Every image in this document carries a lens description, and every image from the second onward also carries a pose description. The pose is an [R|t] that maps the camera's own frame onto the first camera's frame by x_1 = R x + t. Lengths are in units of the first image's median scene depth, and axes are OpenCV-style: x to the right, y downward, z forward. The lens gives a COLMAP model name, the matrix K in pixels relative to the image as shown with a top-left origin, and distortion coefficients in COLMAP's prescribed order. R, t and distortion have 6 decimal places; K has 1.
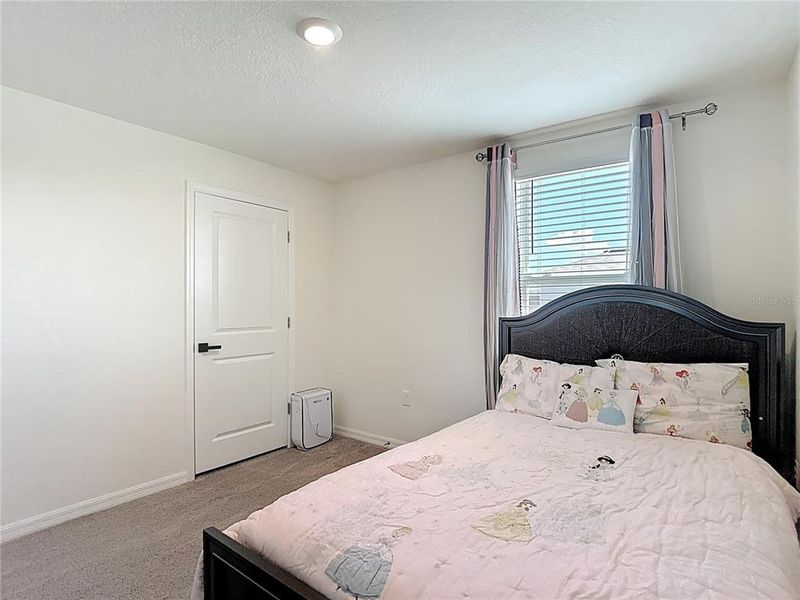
lens RADIAL K [[427.0, 0, 403.1], [0, 427.0, 299.3], [0, 0, 1]] dist [-0.020251, -0.000686]
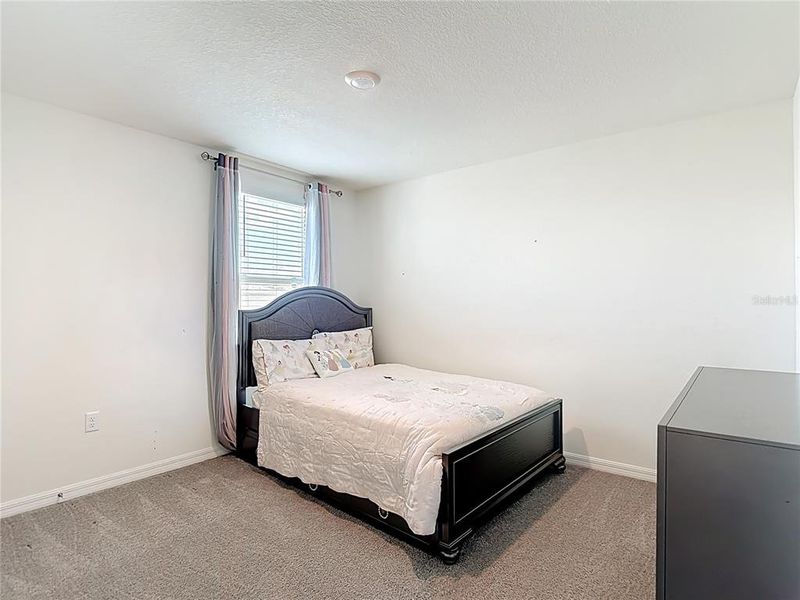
lens RADIAL K [[427.0, 0, 403.1], [0, 427.0, 299.3], [0, 0, 1]] dist [-0.020251, -0.000686]
pose [[0.029593, 0.023659, 0.999282, -1.051853], [0.010222, 0.999660, -0.023971, 0.055259], [-0.999510, 0.010924, 0.029341, 0.625985]]
